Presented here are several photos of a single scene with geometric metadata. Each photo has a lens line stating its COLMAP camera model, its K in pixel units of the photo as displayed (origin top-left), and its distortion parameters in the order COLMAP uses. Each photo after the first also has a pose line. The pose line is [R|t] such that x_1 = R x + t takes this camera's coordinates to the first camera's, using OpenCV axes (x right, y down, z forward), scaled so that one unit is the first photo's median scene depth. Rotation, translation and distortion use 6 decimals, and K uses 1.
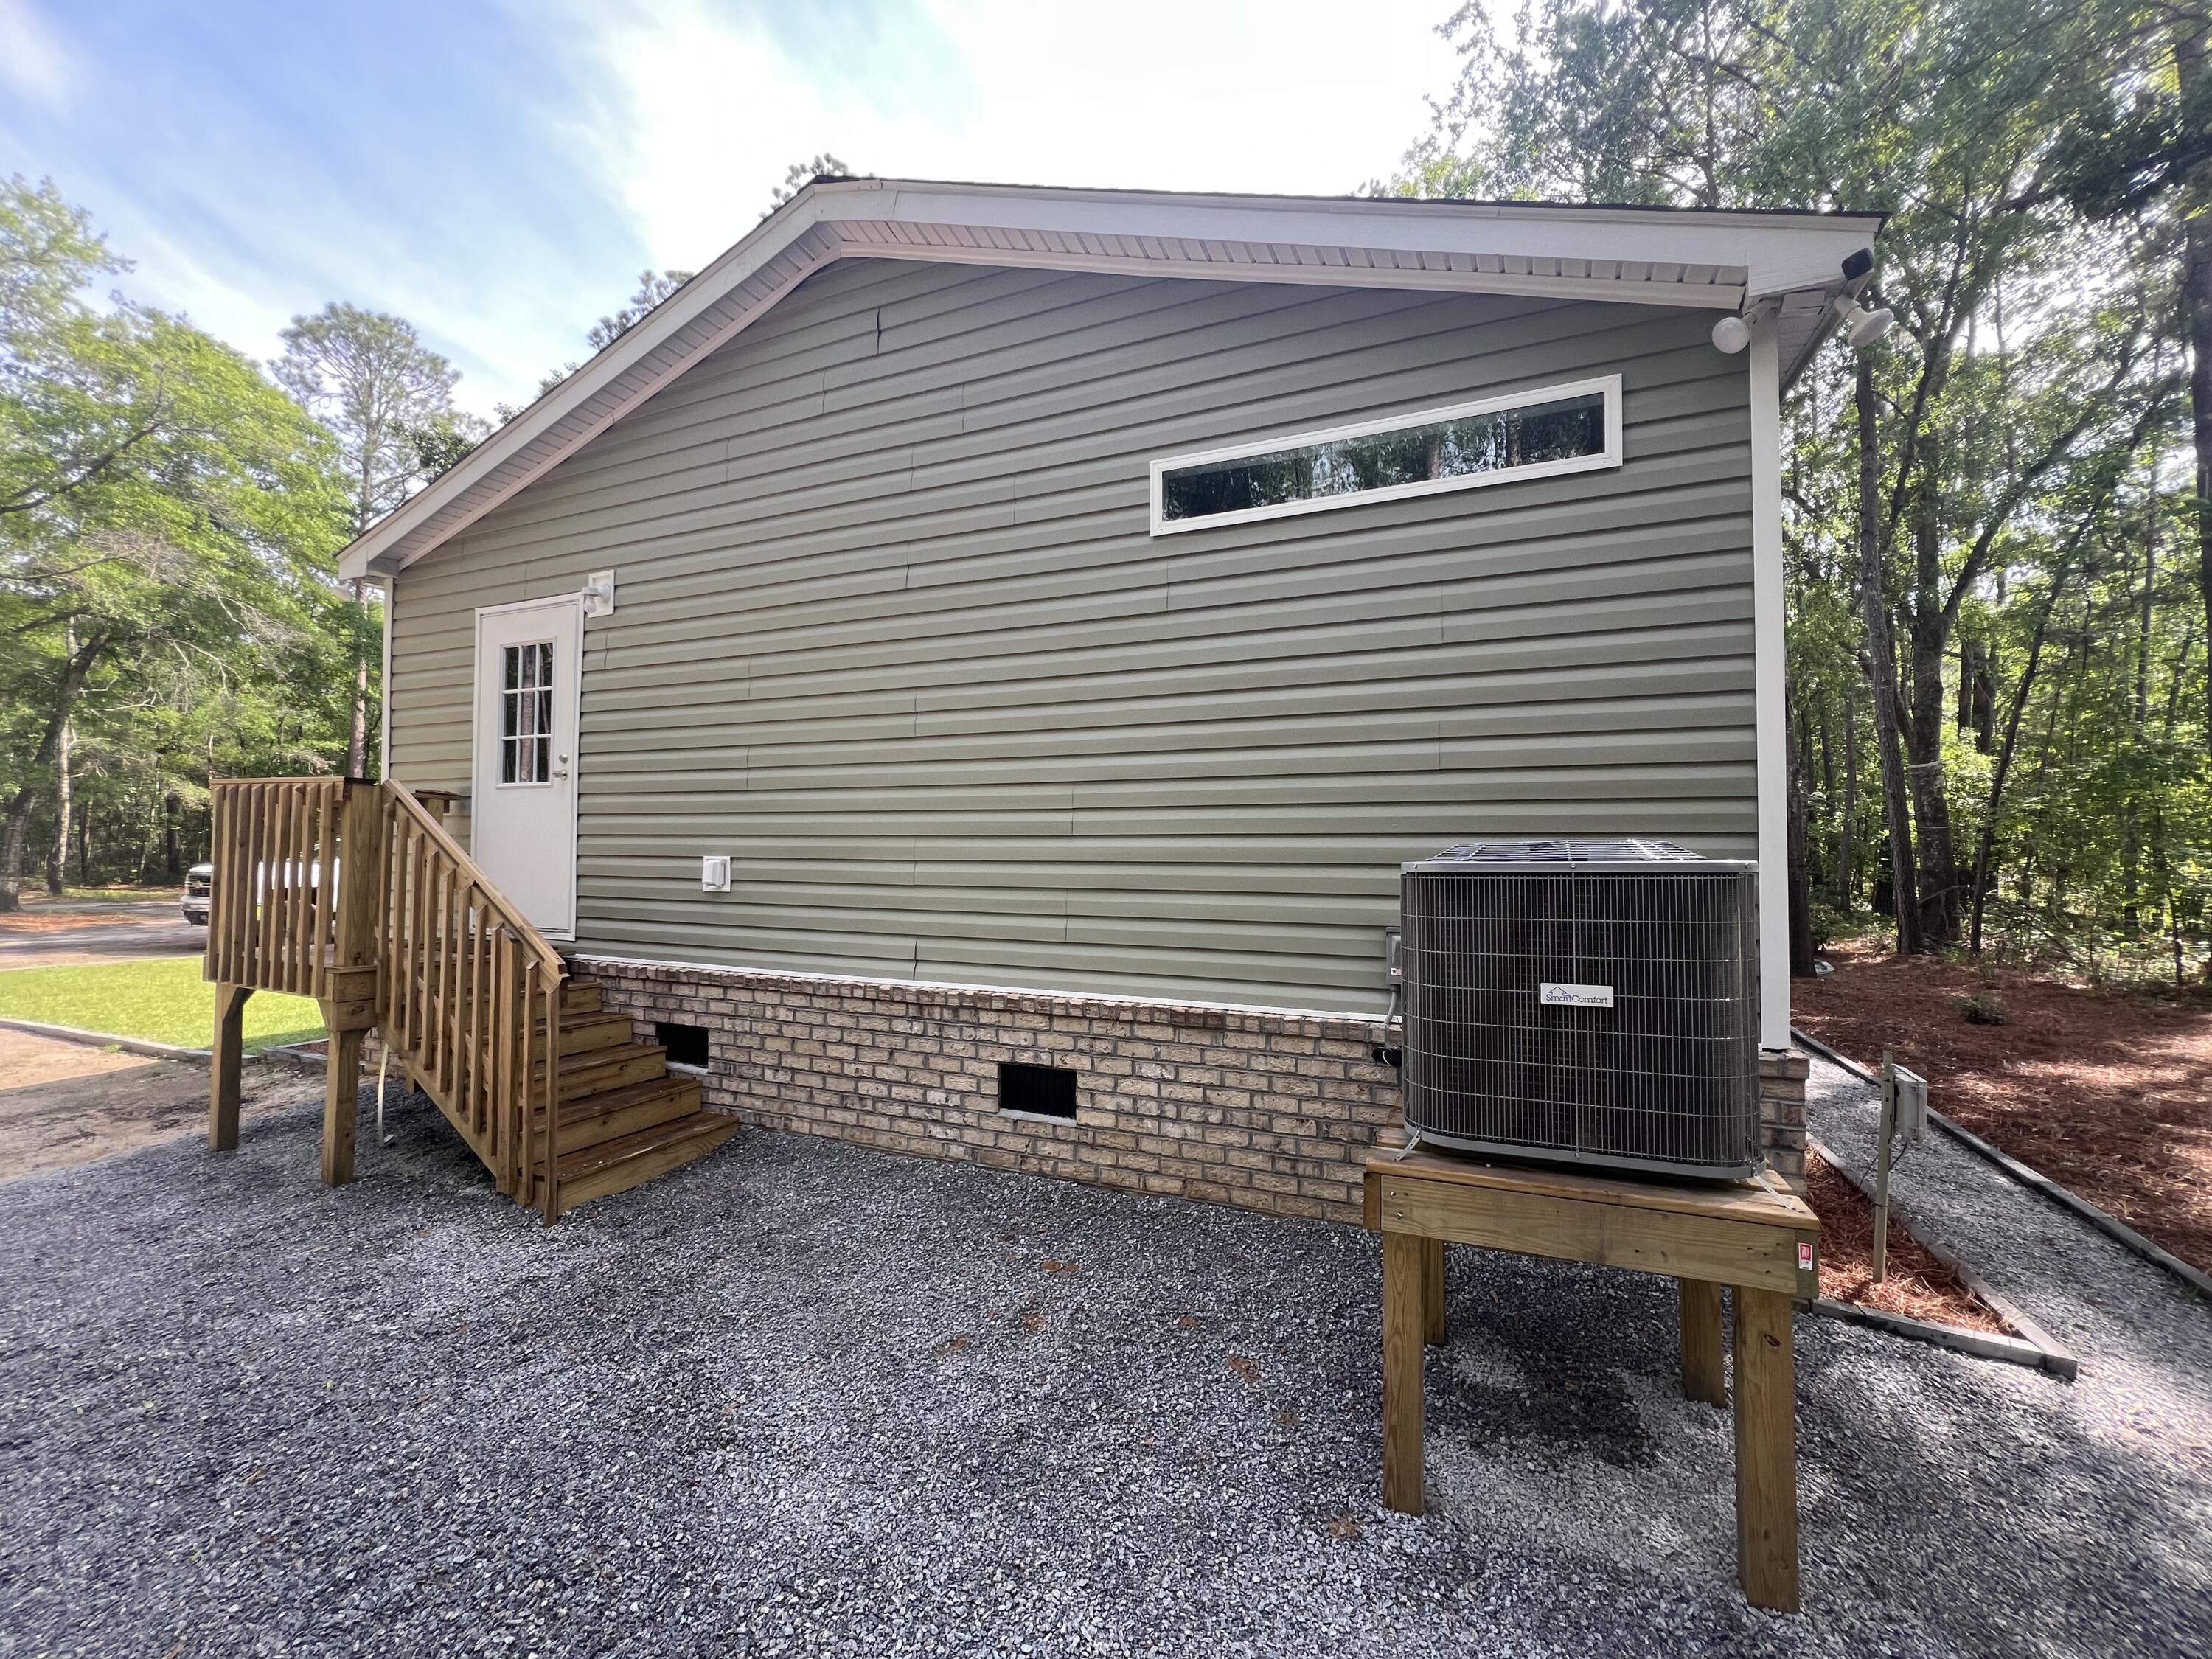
lens RADIAL K [[882.2, 0, 1094.5], [0, 882.2, 839.9], [0, 0, 1]] dist [-0.000834, 0.000000]
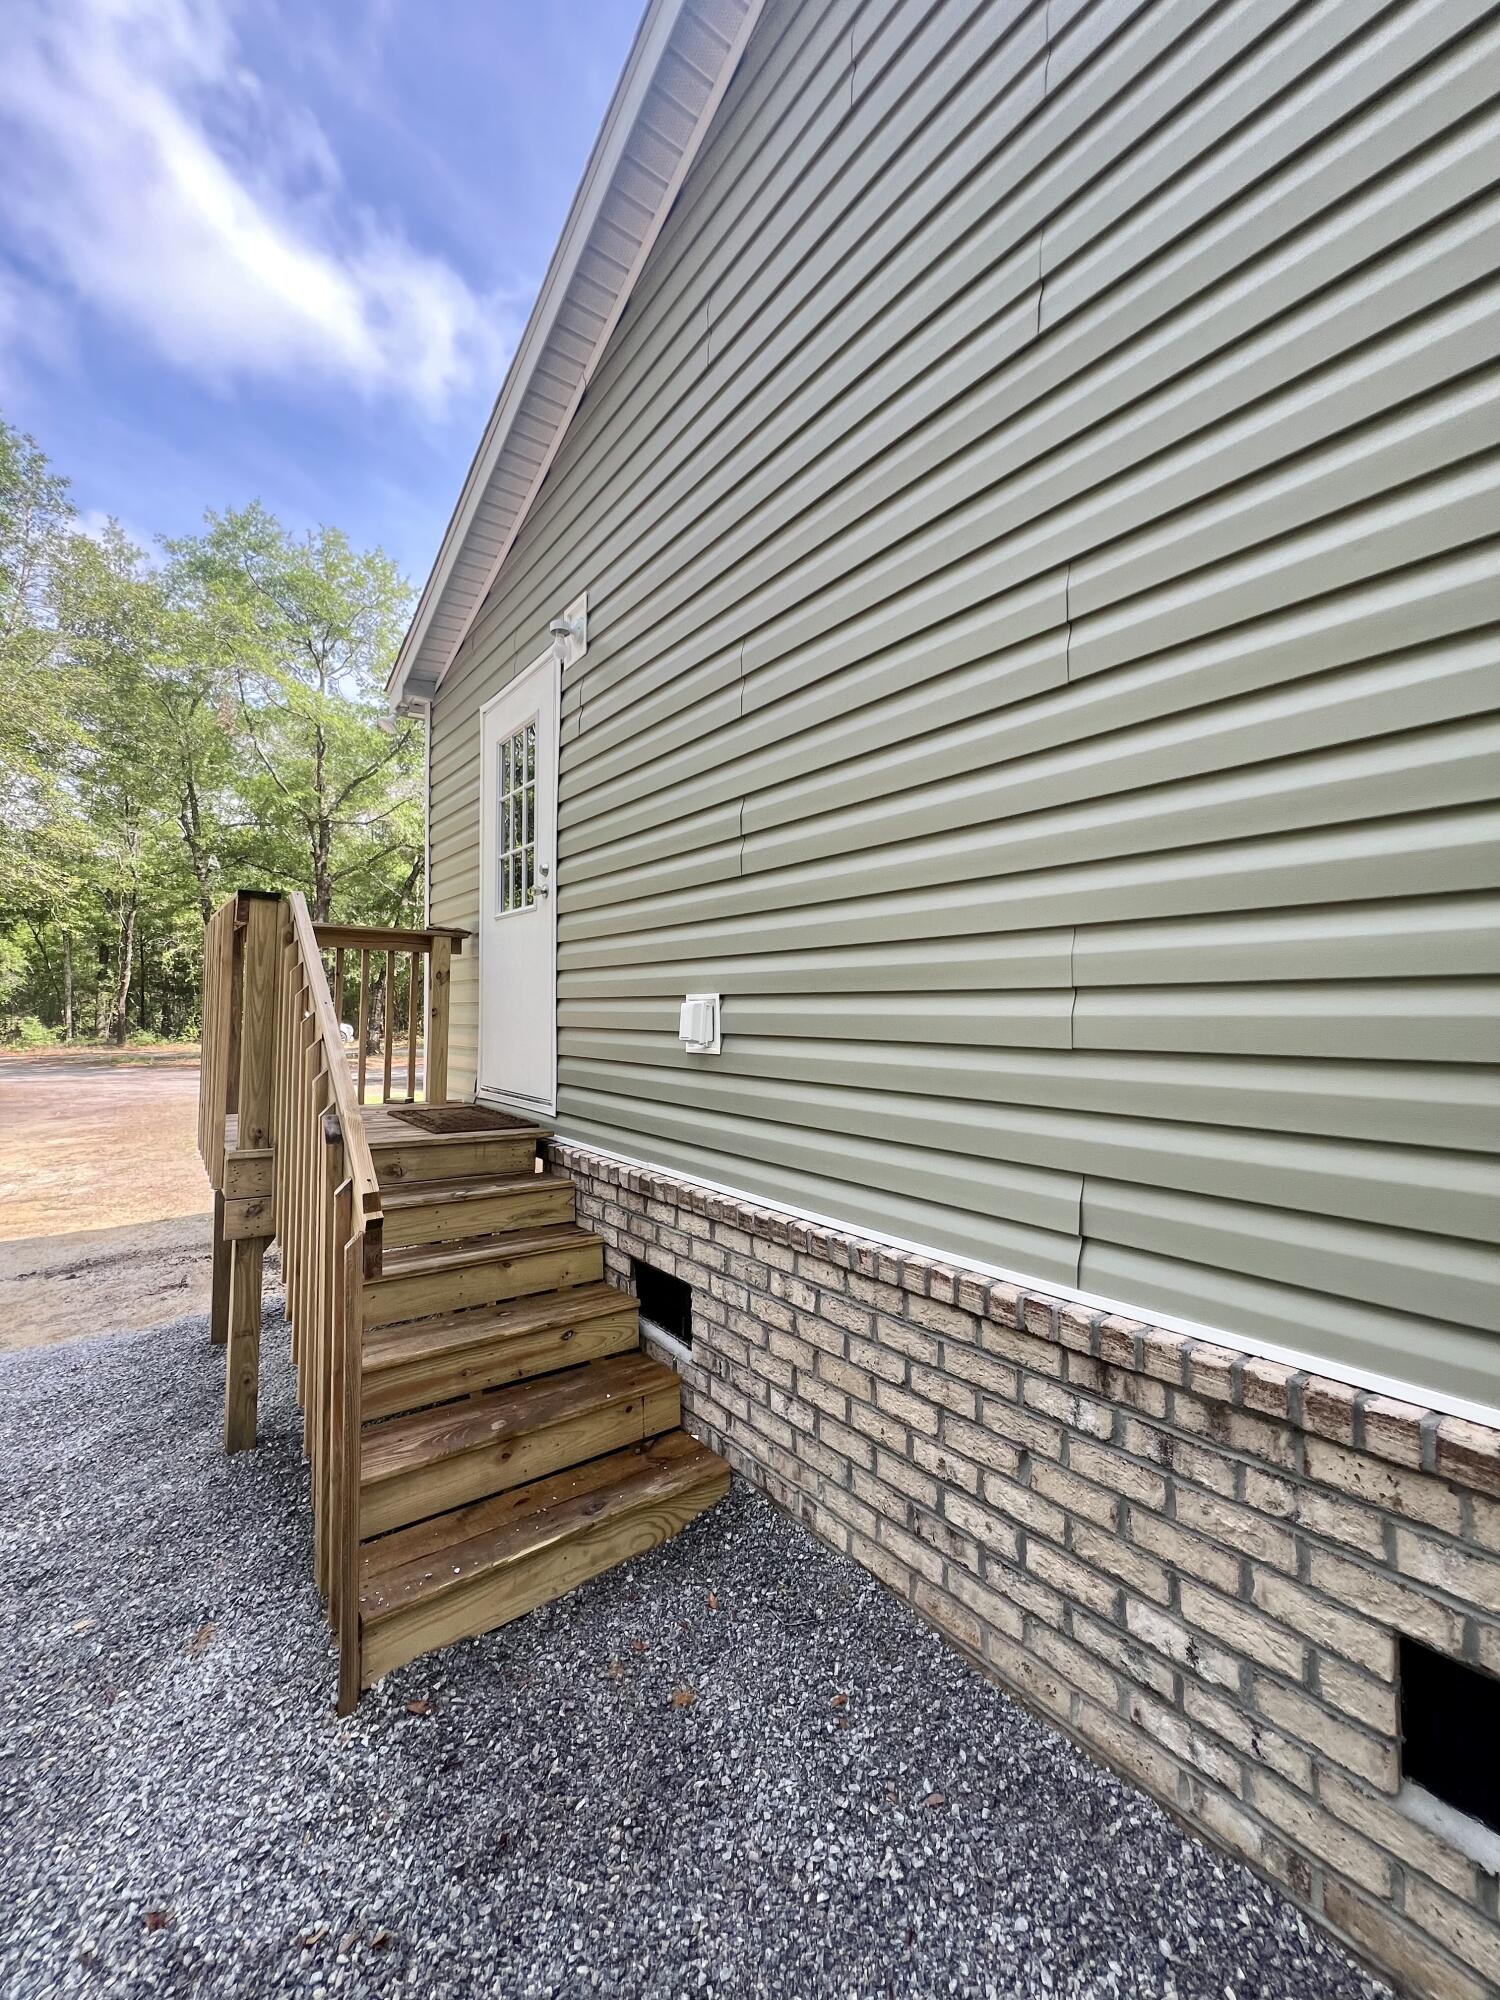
lens RADIAL K [[797.7, 0, 746.9], [0, 797.7, 992.1], [0, 0, 1]] dist [-0.000834, 0.000000]
pose [[0.874559, -0.019759, -0.484517, -0.157413], [0.014557, 0.999789, -0.014495, 0.028240], [0.484701, 0.005624, 0.874662, 0.606210]]
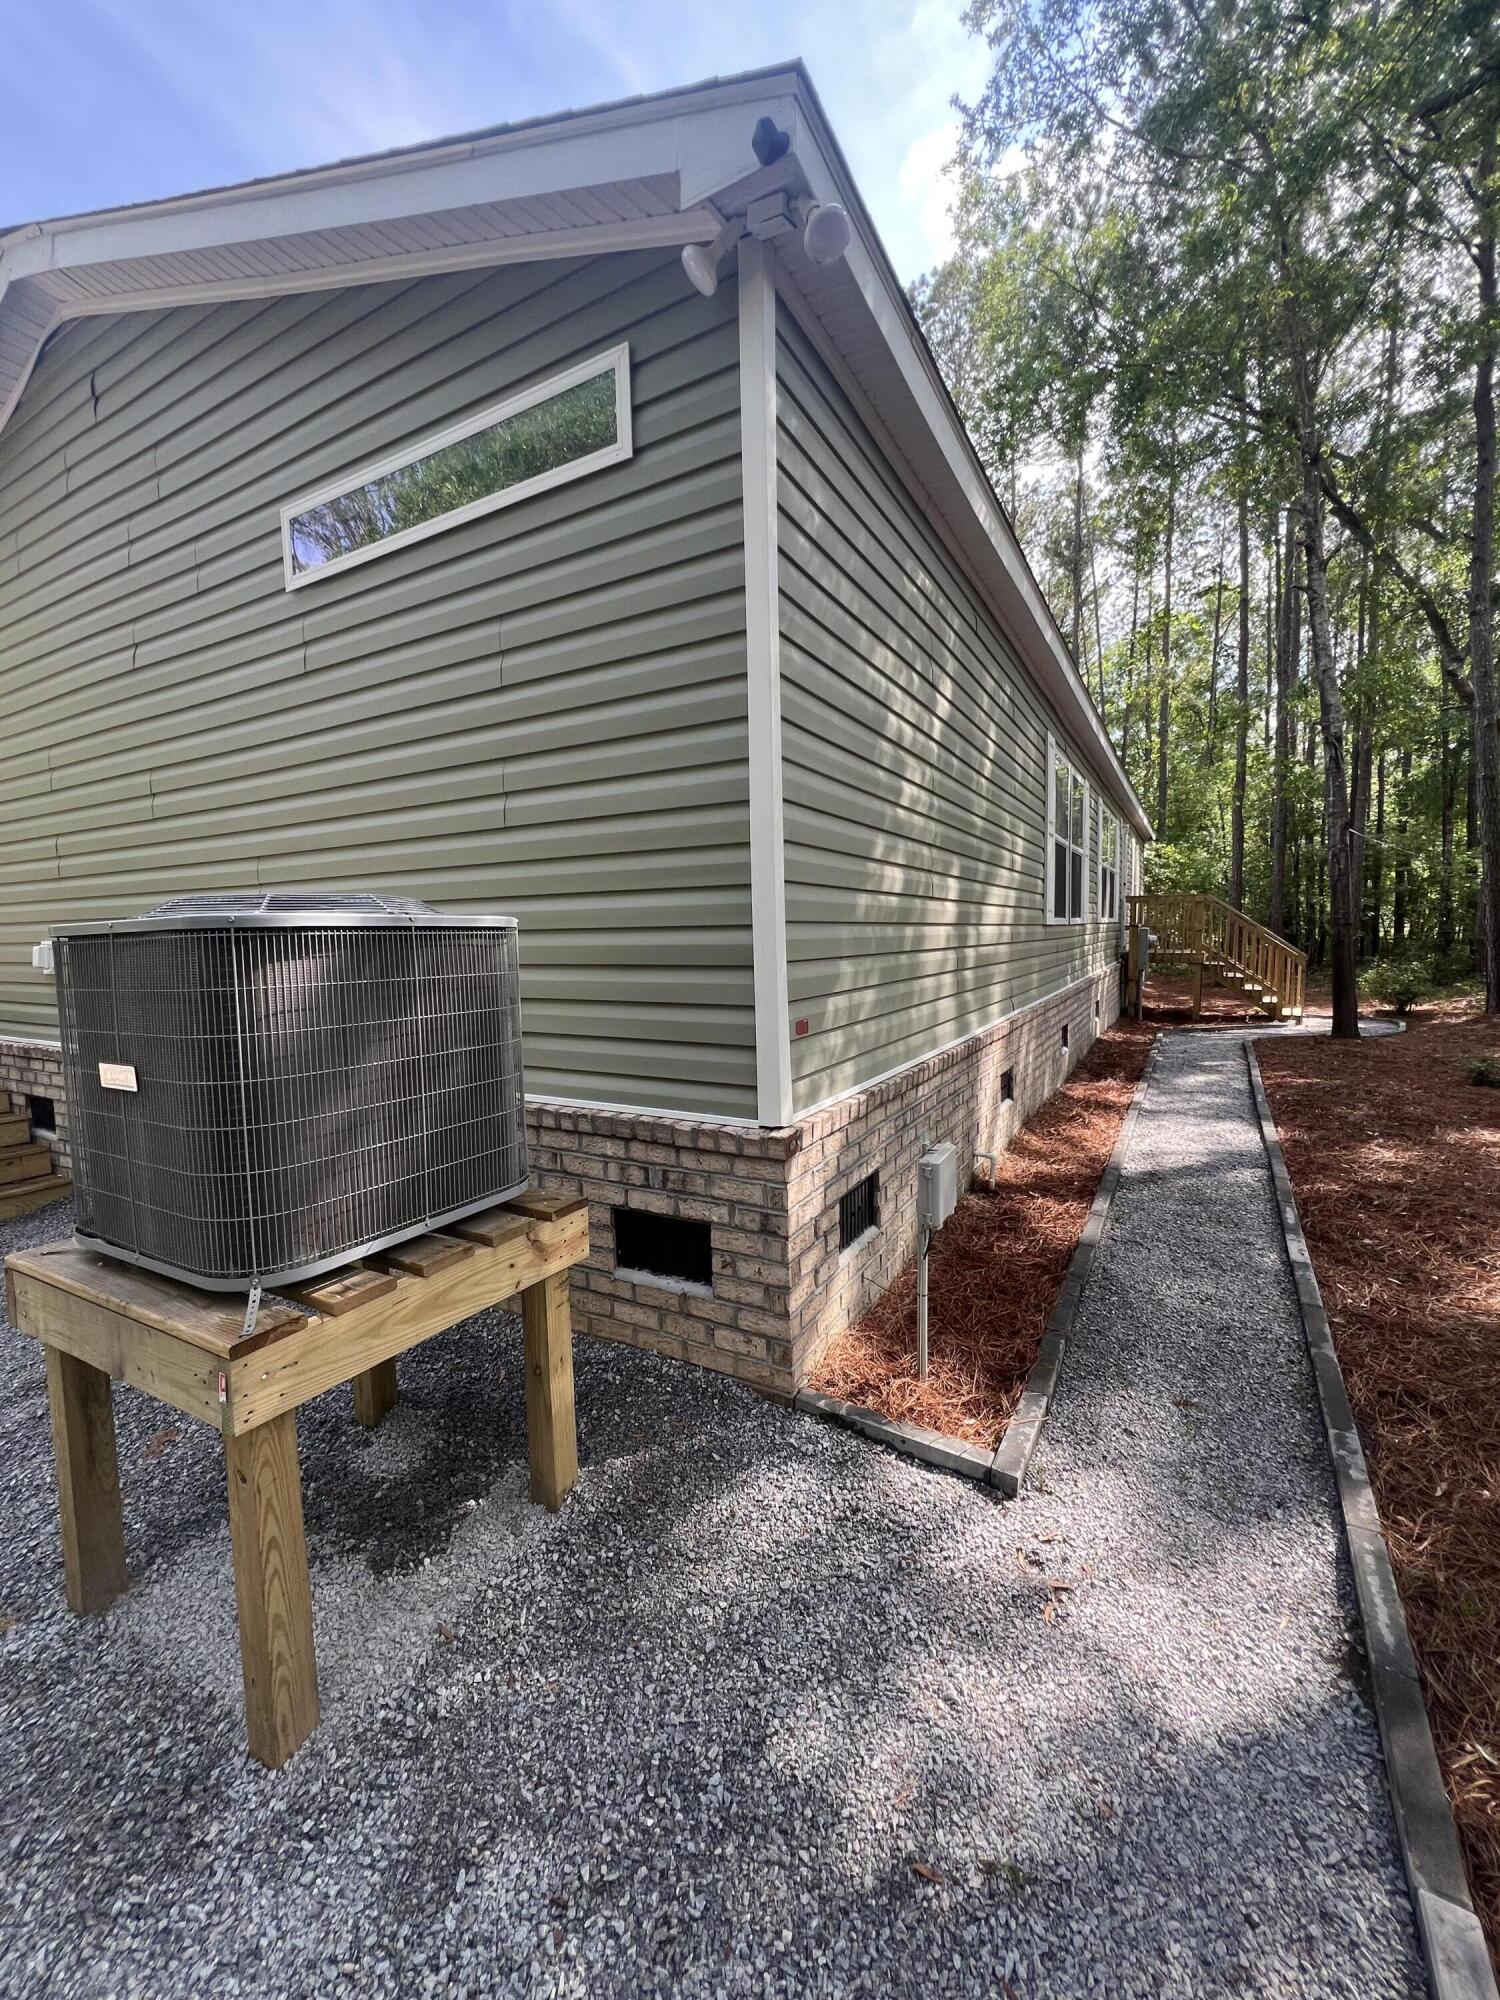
lens RADIAL K [[797.7, 0, 751.7], [0, 797.7, 997.2], [0, 0, 1]] dist [-0.000834, 0.000000]
pose [[0.994263, -0.016290, -0.105712, 0.577910], [0.026442, 0.995092, 0.095353, 0.019278], [0.103640, -0.097601, 0.989814, 0.142425]]
